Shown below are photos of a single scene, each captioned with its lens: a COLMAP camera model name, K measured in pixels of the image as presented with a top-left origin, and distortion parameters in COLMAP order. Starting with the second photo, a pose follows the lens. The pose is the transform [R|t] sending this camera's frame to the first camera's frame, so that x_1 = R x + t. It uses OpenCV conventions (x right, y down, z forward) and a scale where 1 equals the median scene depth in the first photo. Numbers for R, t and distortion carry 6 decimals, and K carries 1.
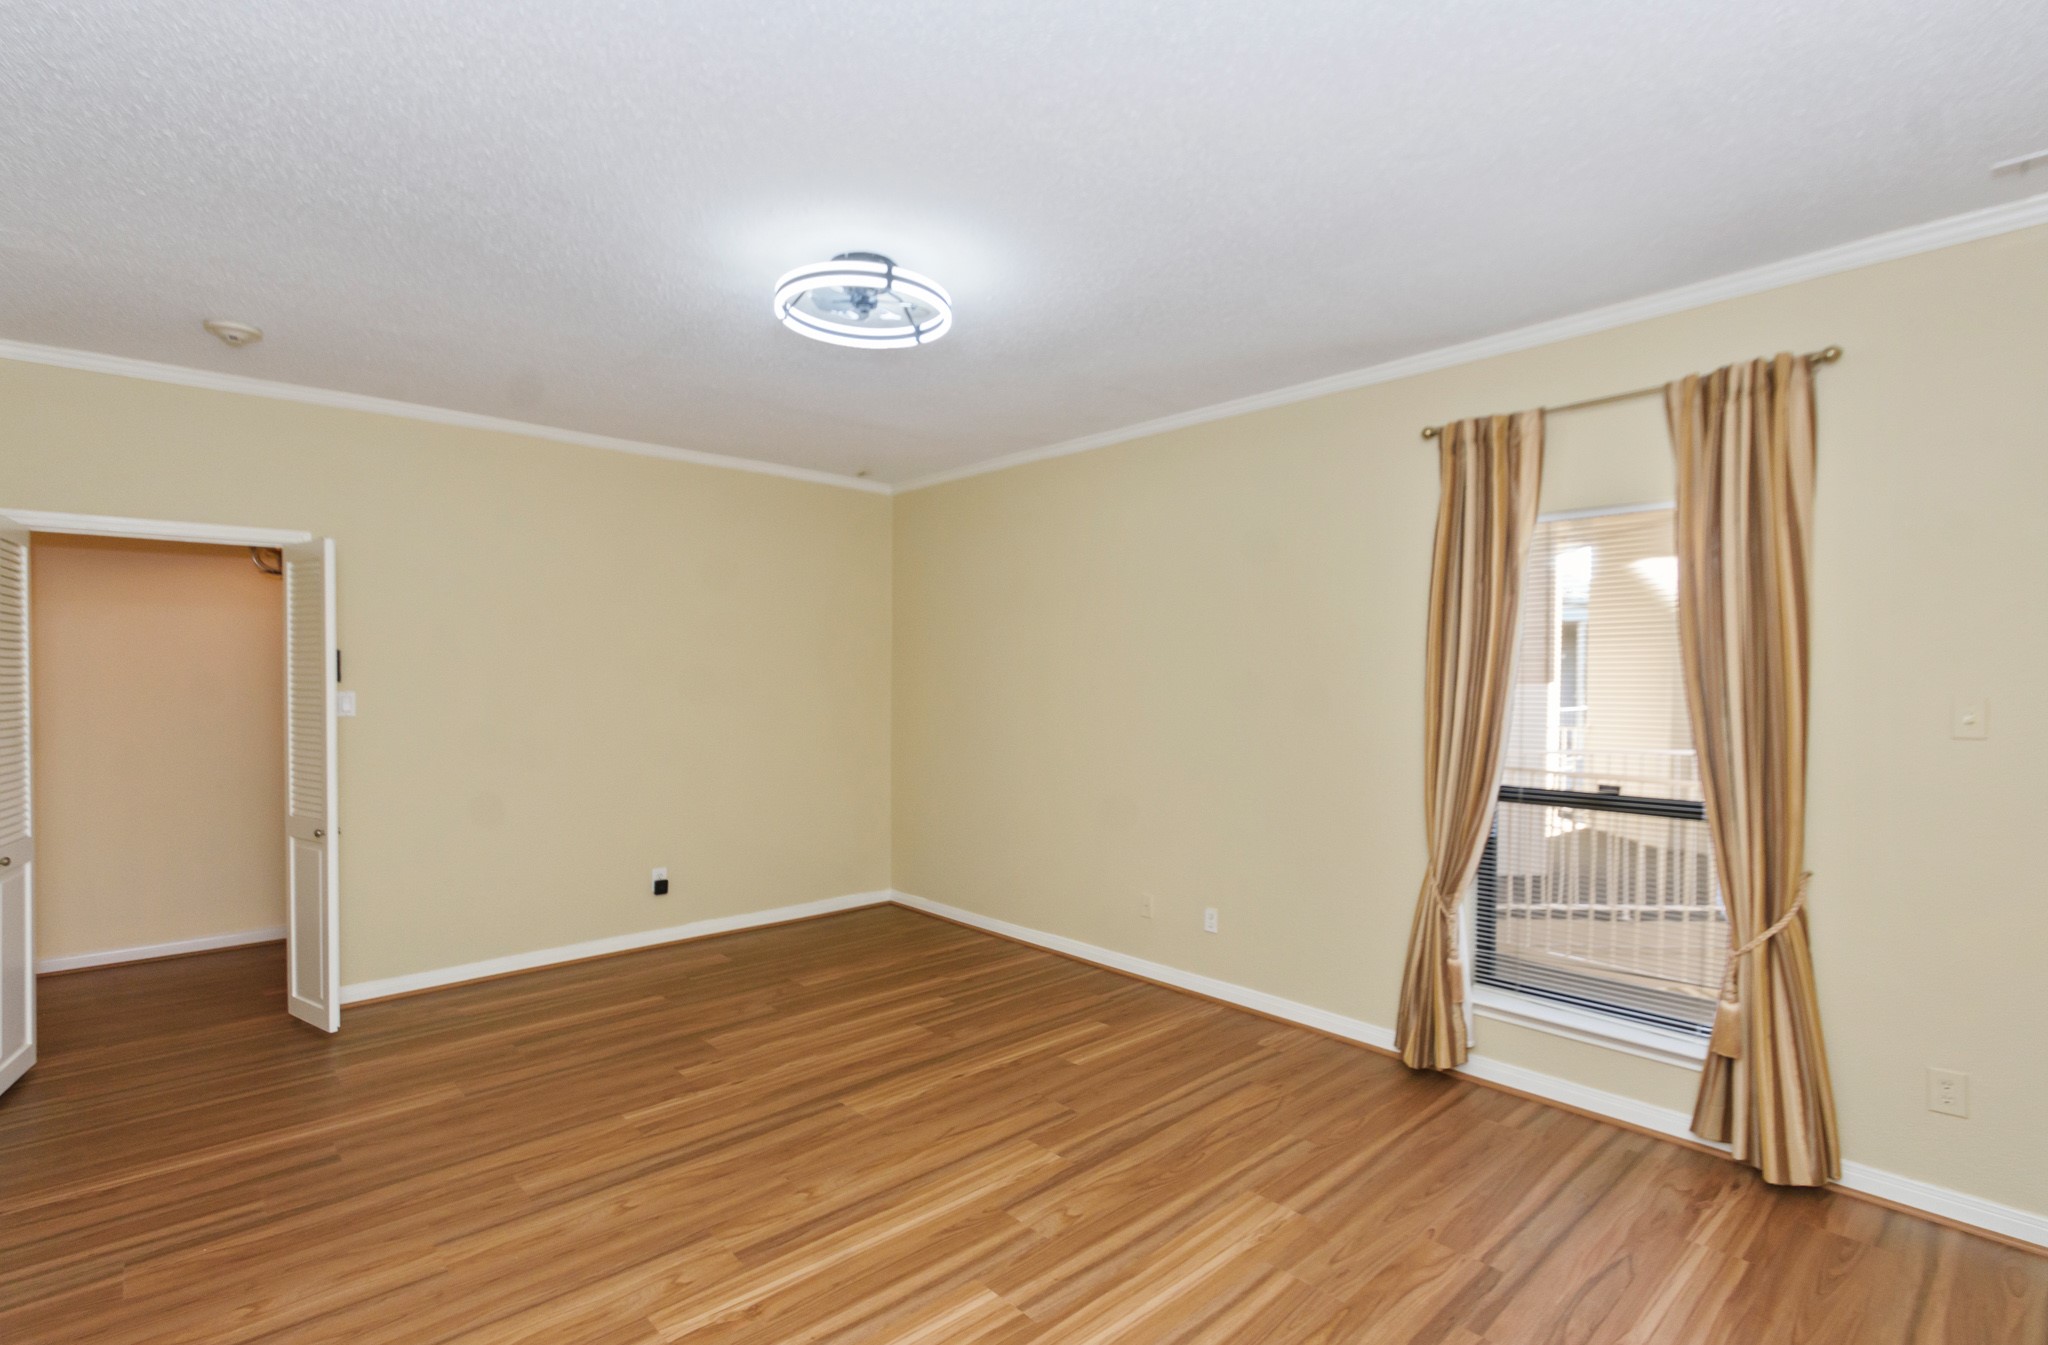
lens RADIAL K [[973.8, 0, 1023.4], [0, 973.8, 701.8], [0, 0, 1]] dist [-0.000155, -0.000151]
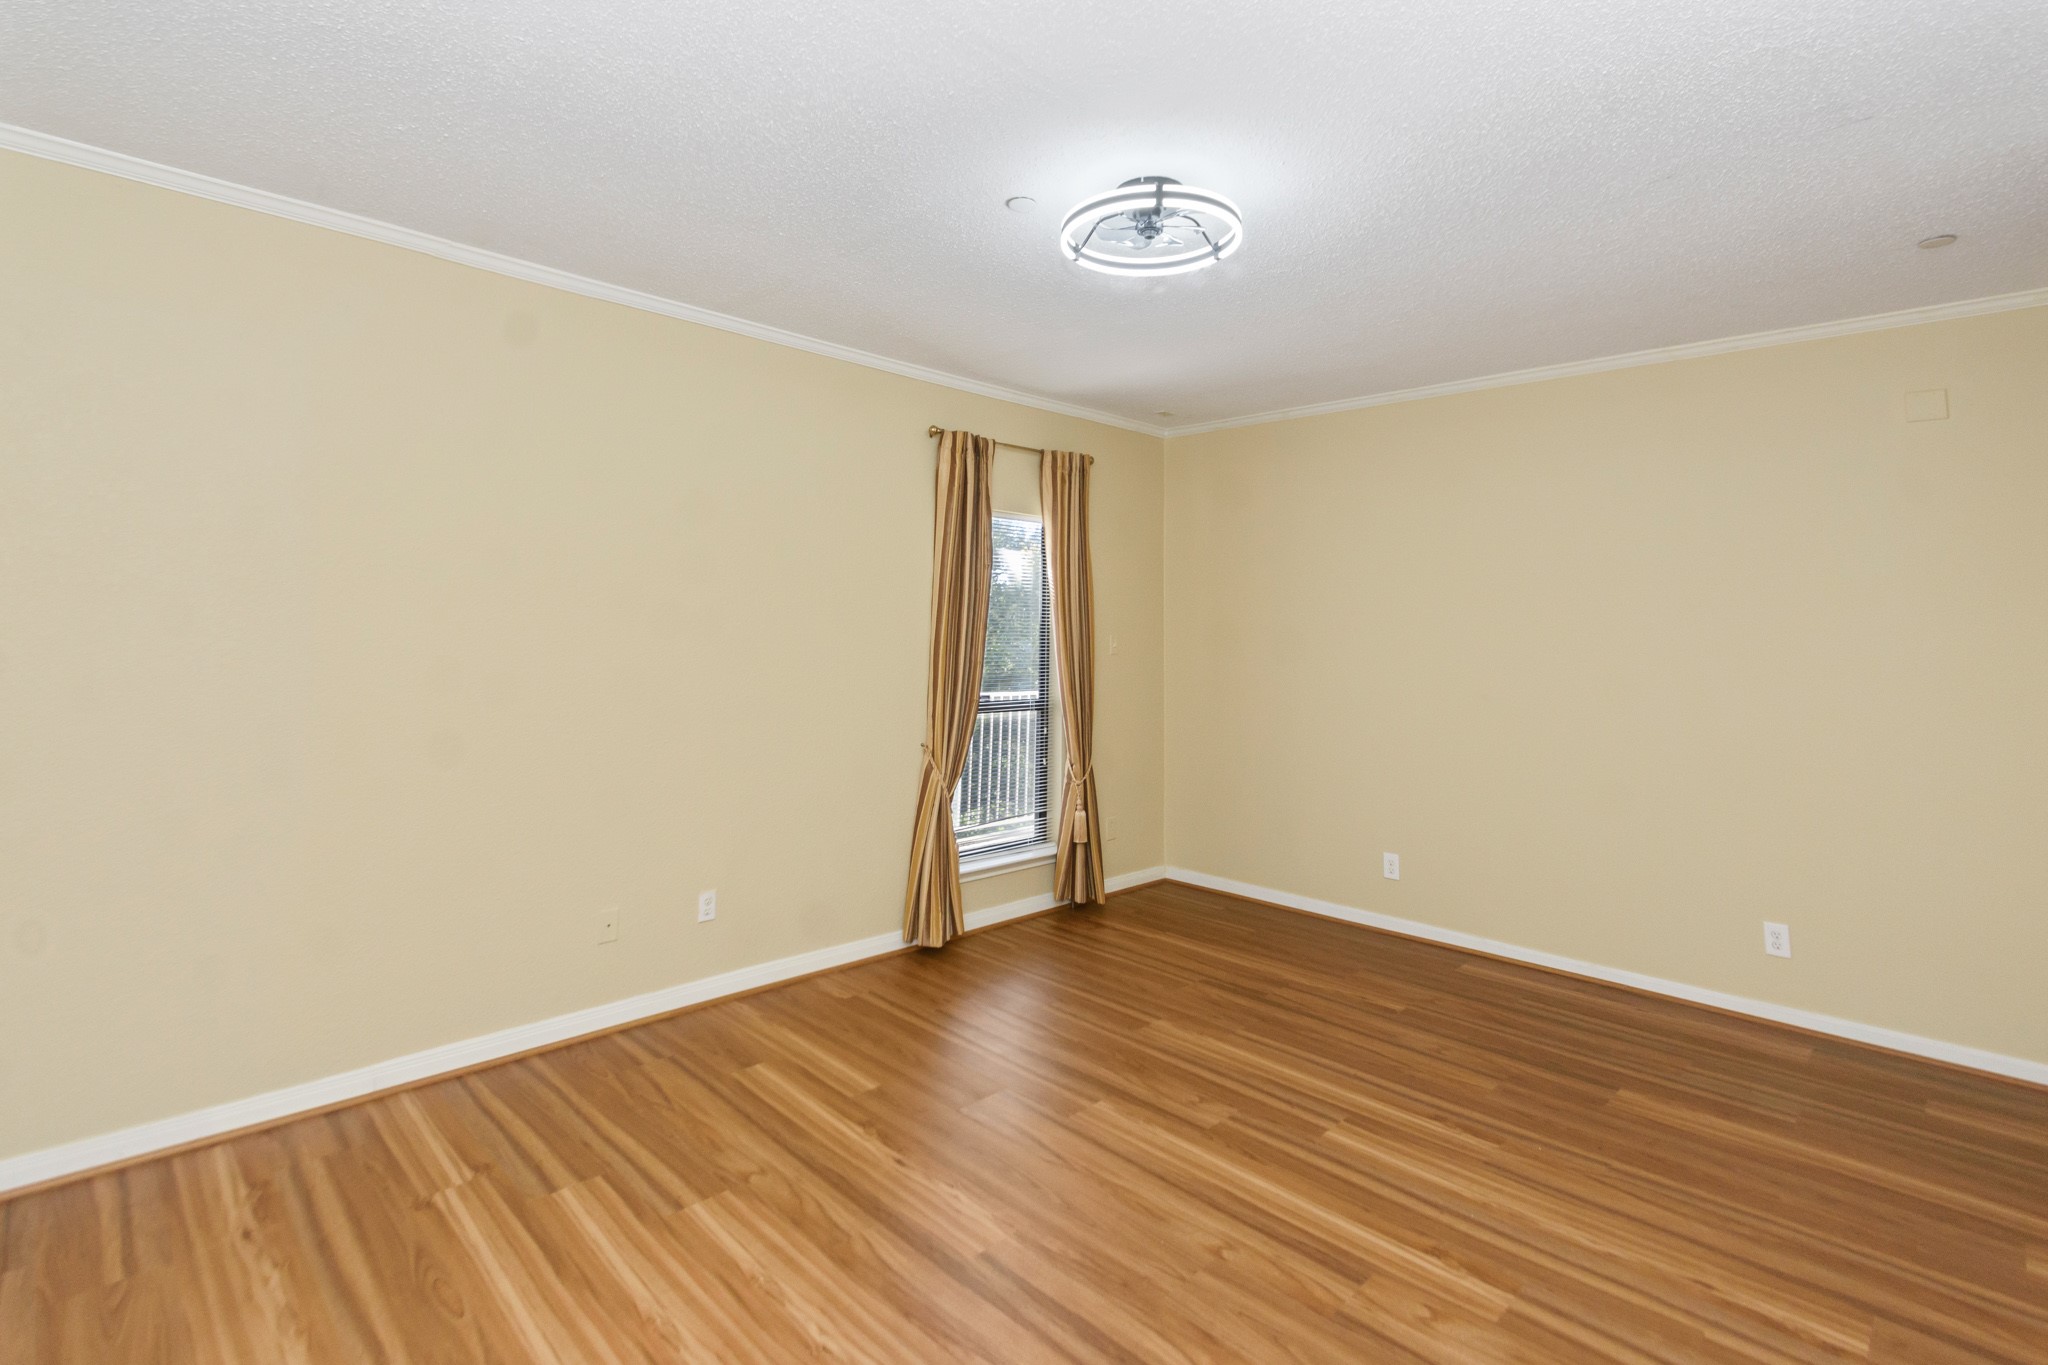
lens RADIAL K [[969.7, 0, 1023.3], [0, 969.7, 626.6], [0, 0, 1]] dist [-0.000127, -0.000200]
pose [[-0.029831, -0.004132, 0.999546, -0.999102], [0.008630, 0.999953, 0.004392, -0.038423], [-0.999518, 0.008757, -0.029794, 1.130155]]
